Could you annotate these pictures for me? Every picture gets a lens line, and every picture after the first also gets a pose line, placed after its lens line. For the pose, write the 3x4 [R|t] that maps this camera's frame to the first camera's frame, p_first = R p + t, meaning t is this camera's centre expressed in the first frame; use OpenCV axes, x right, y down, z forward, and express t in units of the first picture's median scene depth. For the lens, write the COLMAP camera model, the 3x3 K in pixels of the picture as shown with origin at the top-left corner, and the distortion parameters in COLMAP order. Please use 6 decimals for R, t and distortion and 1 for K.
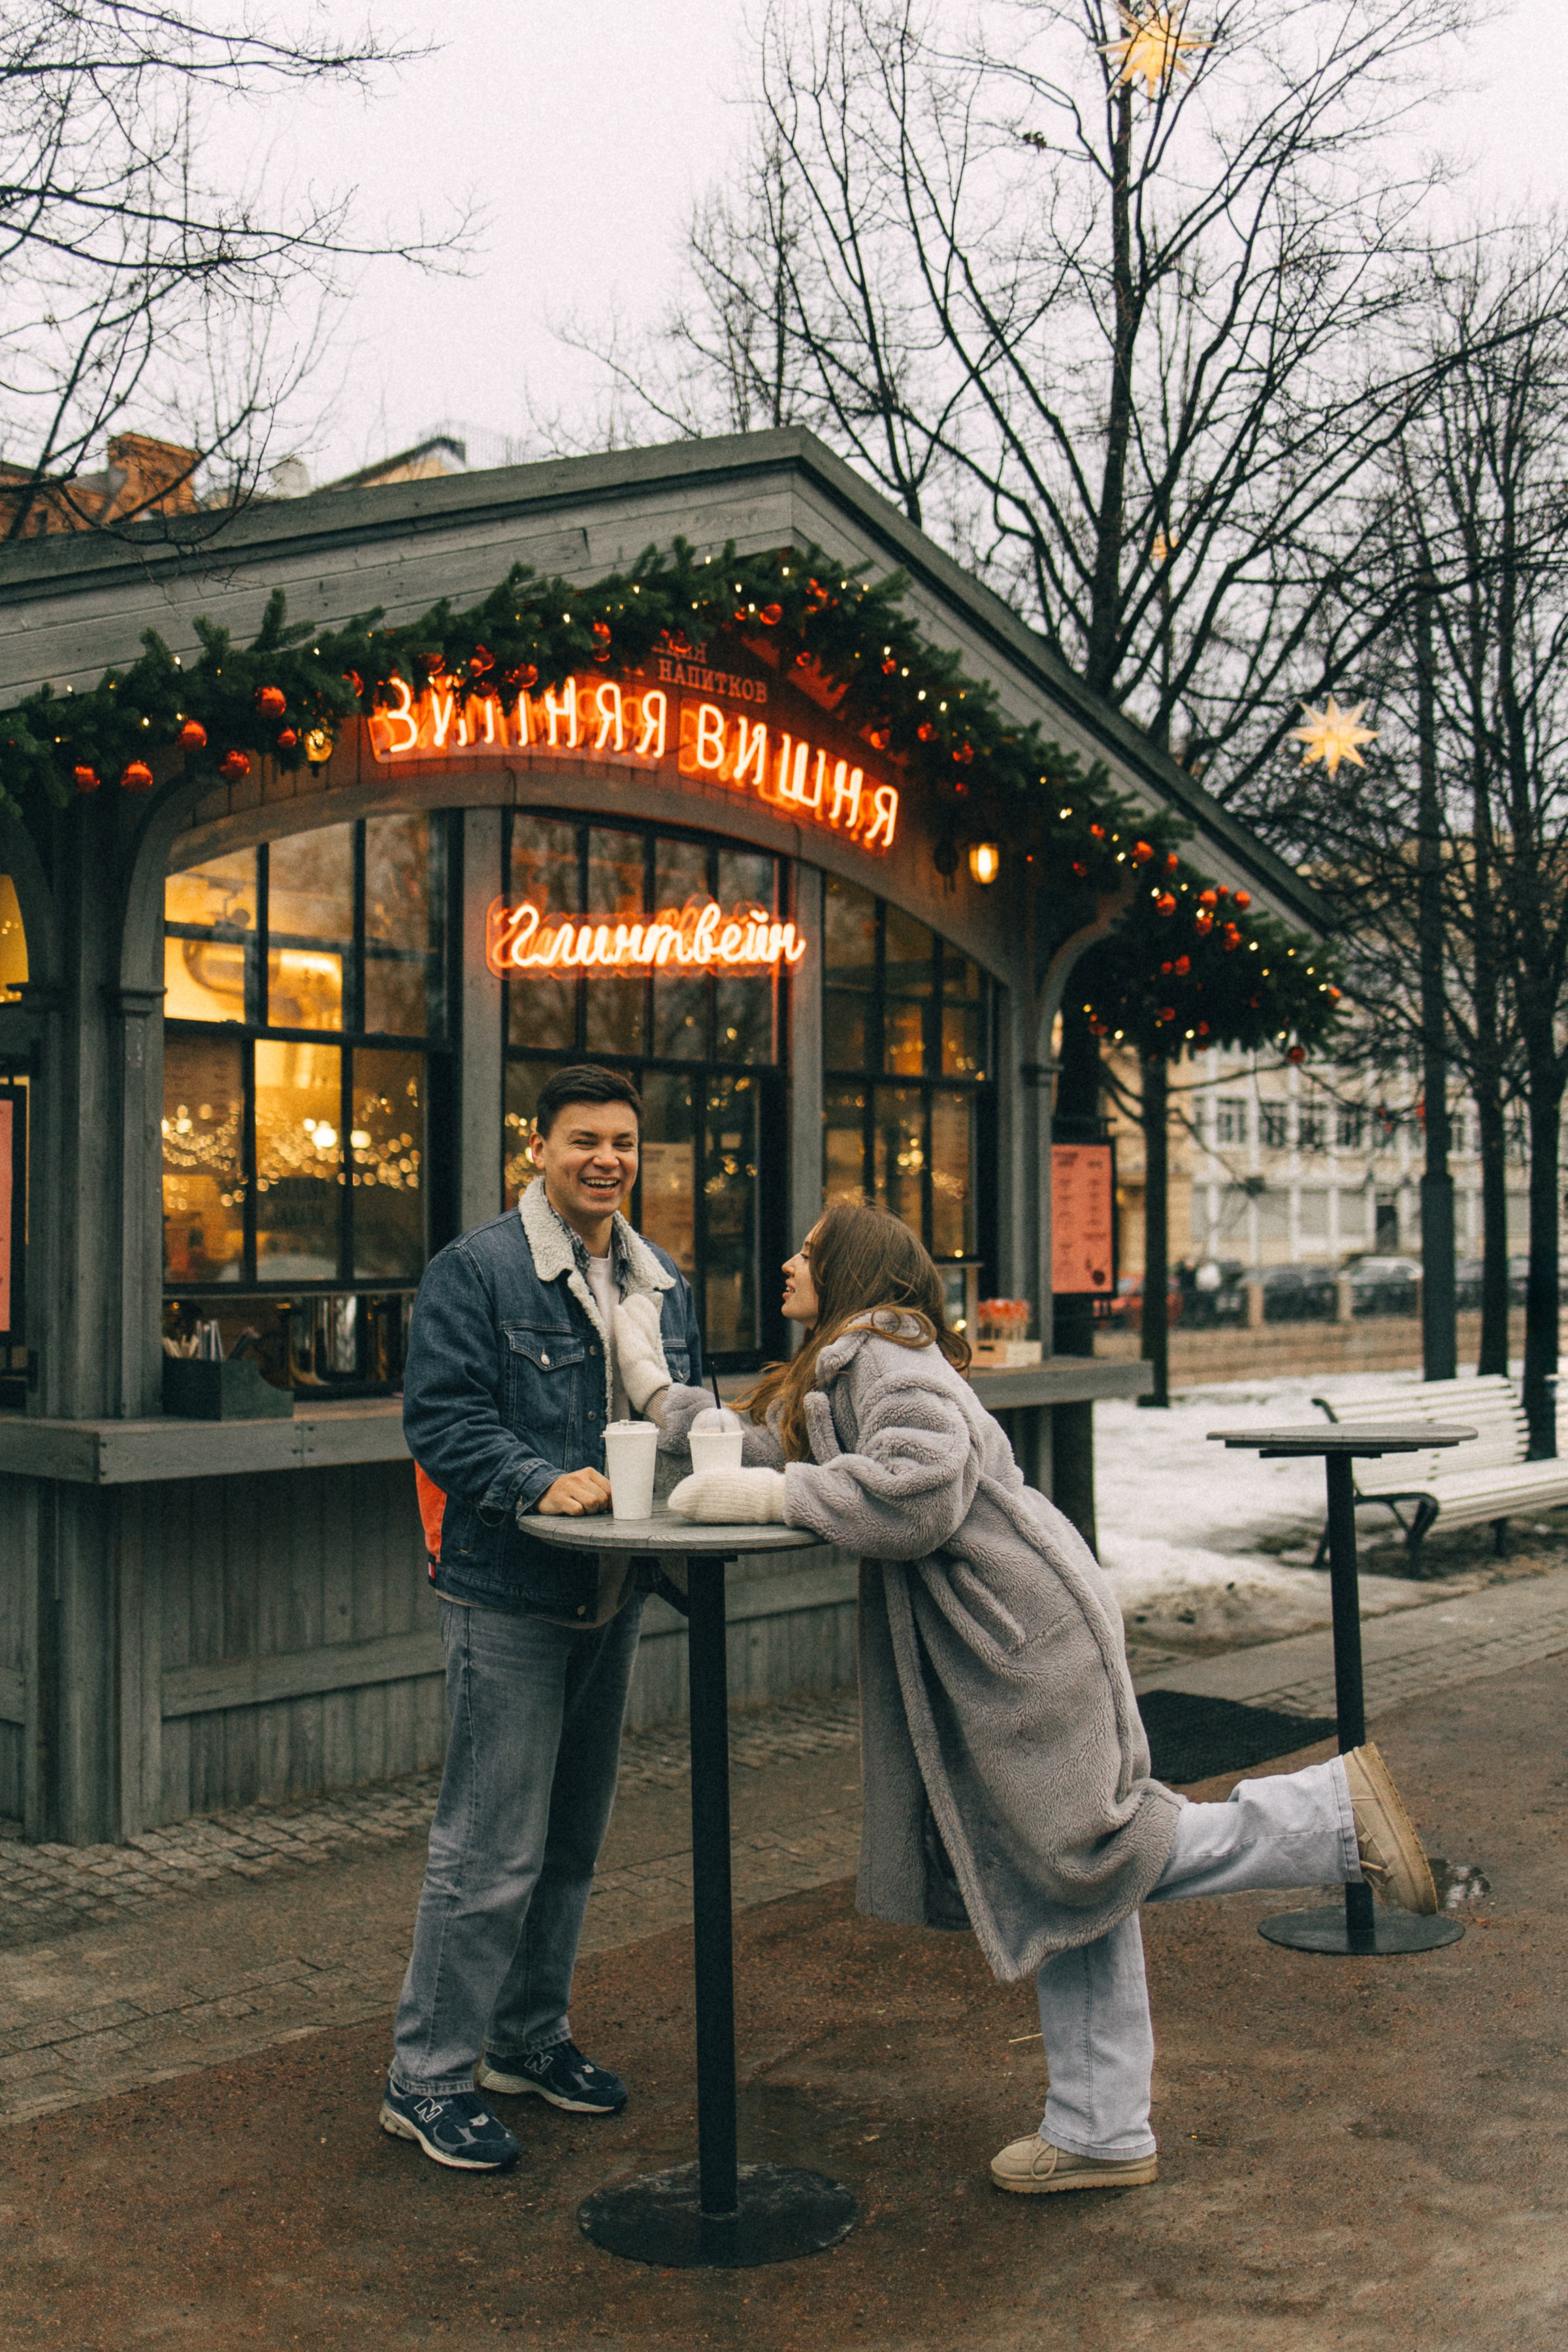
lens RADIAL K [[2328.3, 0, 784.0], [0, 2328.3, 1176.0], [0, 0, 1]] dist [-0.029099, 0.001696]
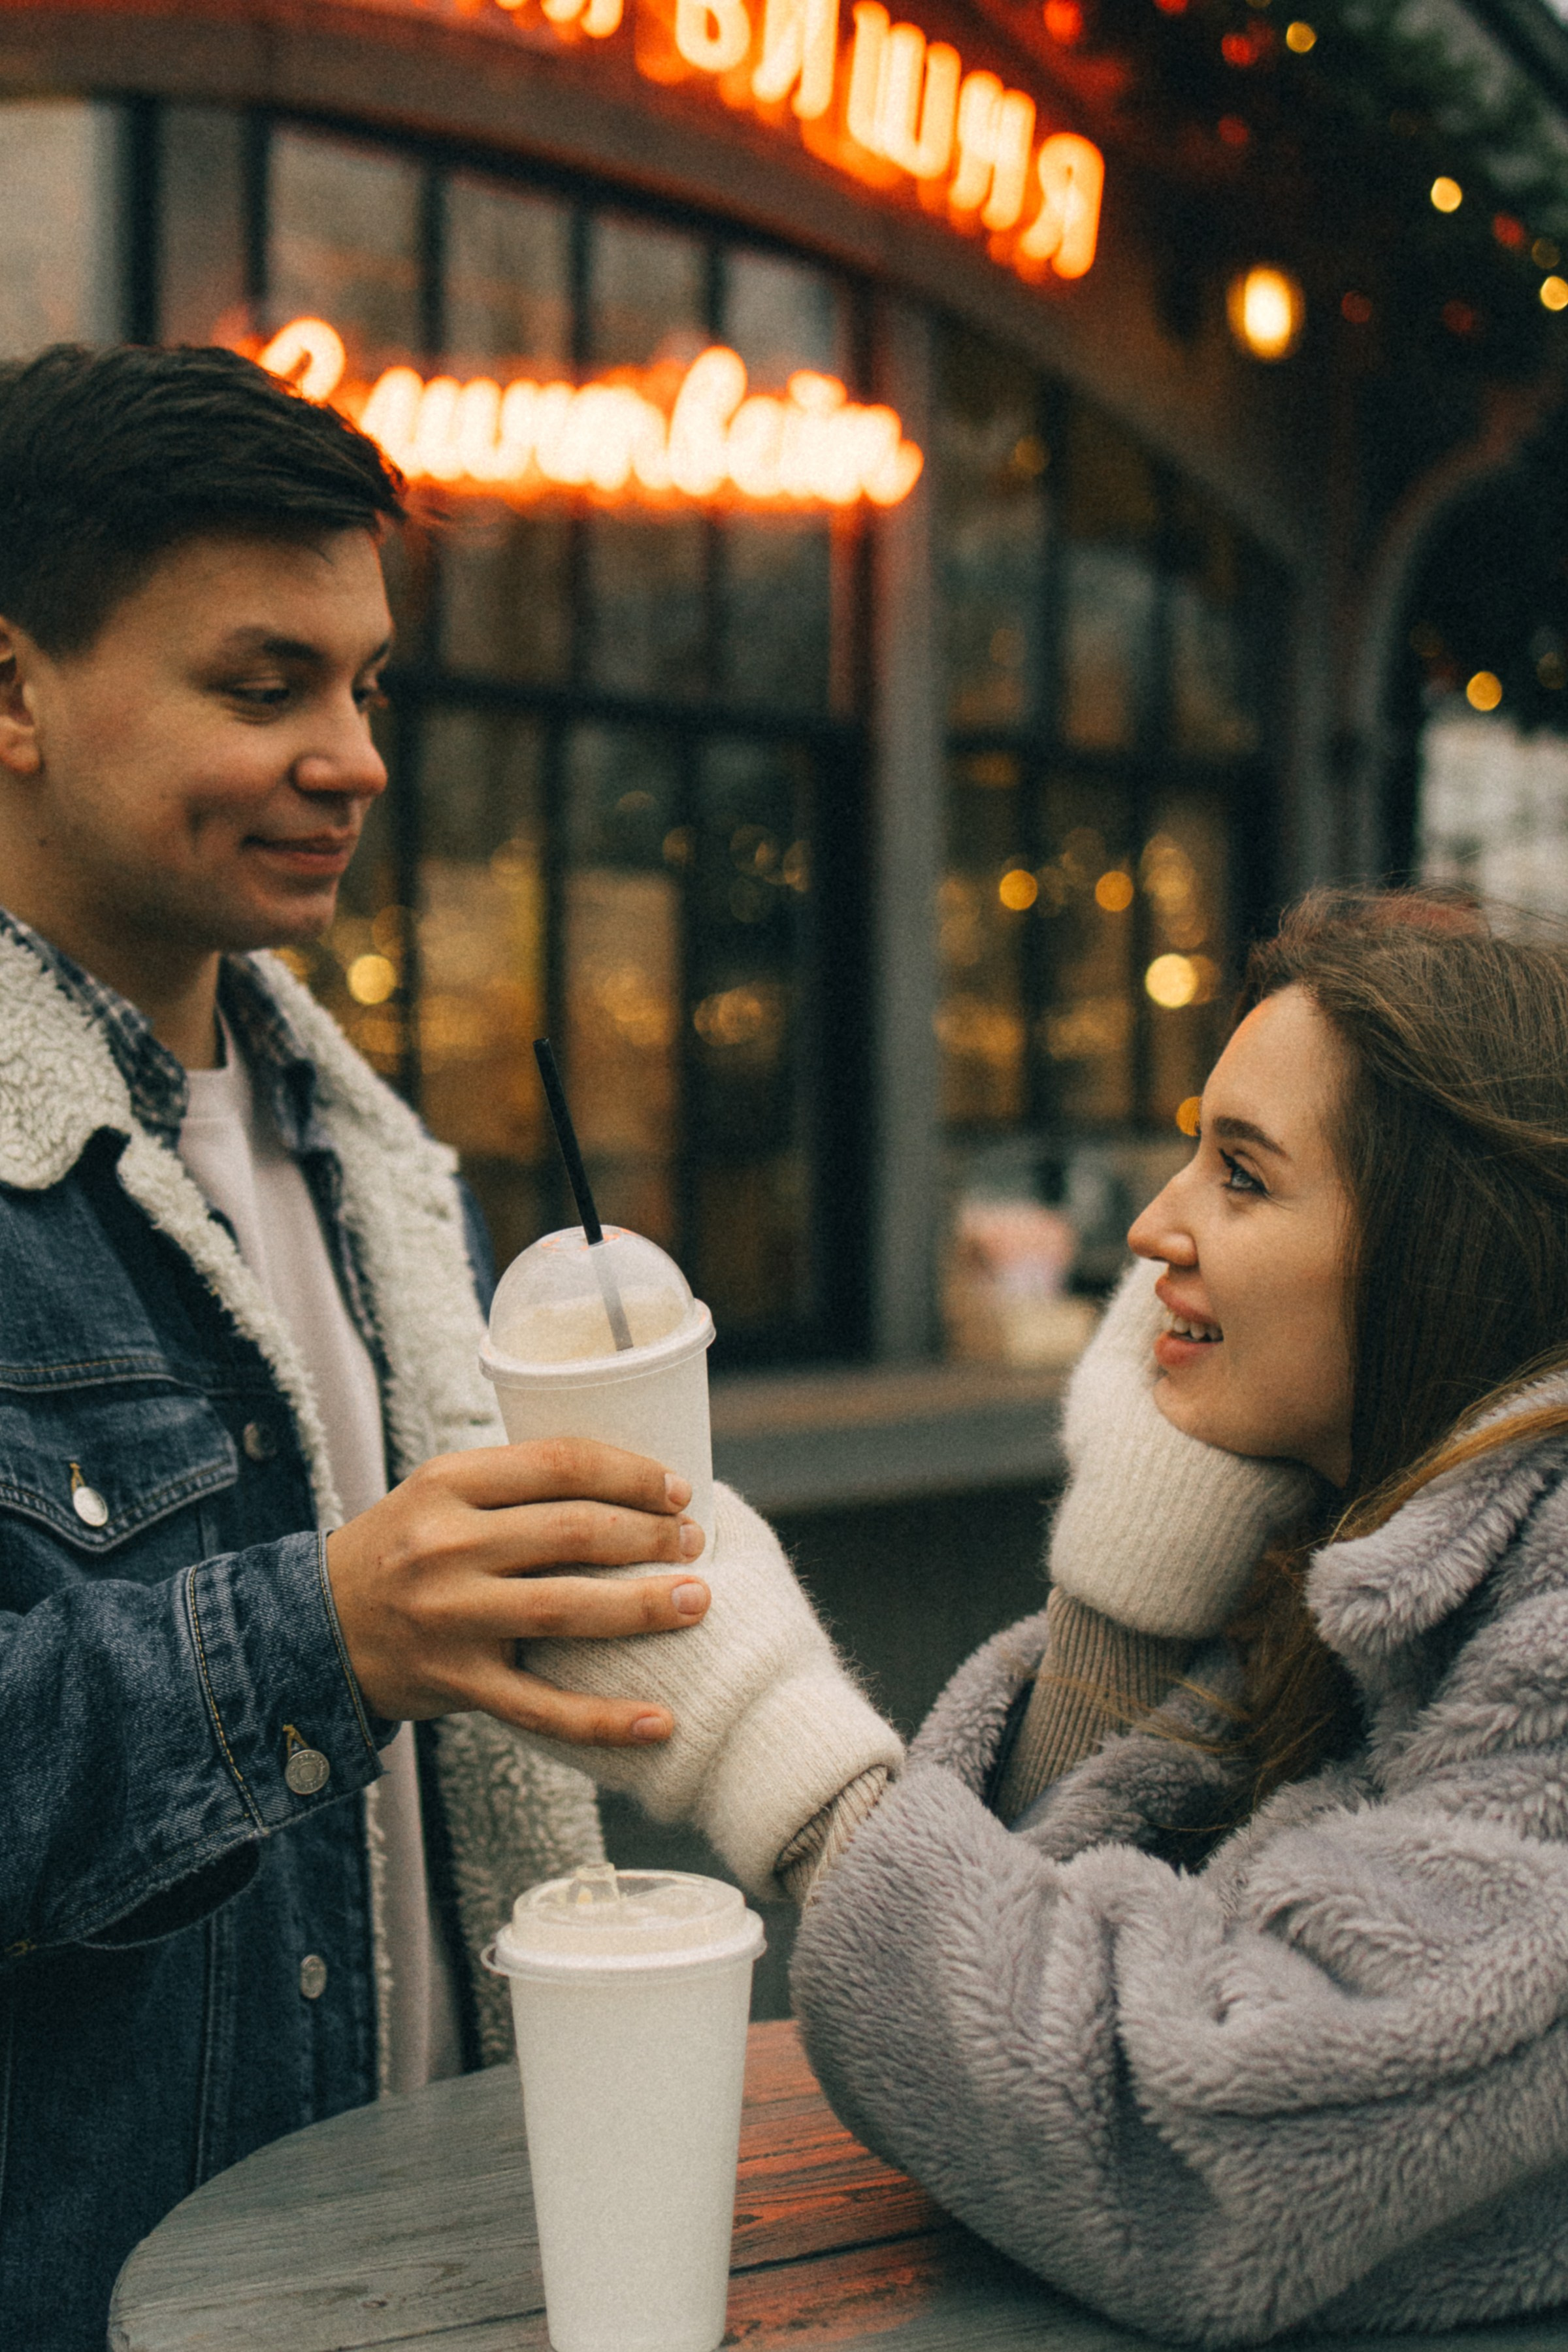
lens RADIAL K [[2328.3, 0, 784.0], [0, 2328.3, 1176.0], [0, 0, 1]] dist [-0.029099, 0.001696]
pose [[0.999921, -0.001460, -0.012502, -0.011619], [0.002211, 0.998179, 0.060277, 0.020894], [0.012391, -0.060300, 0.998103, 0.521405]]
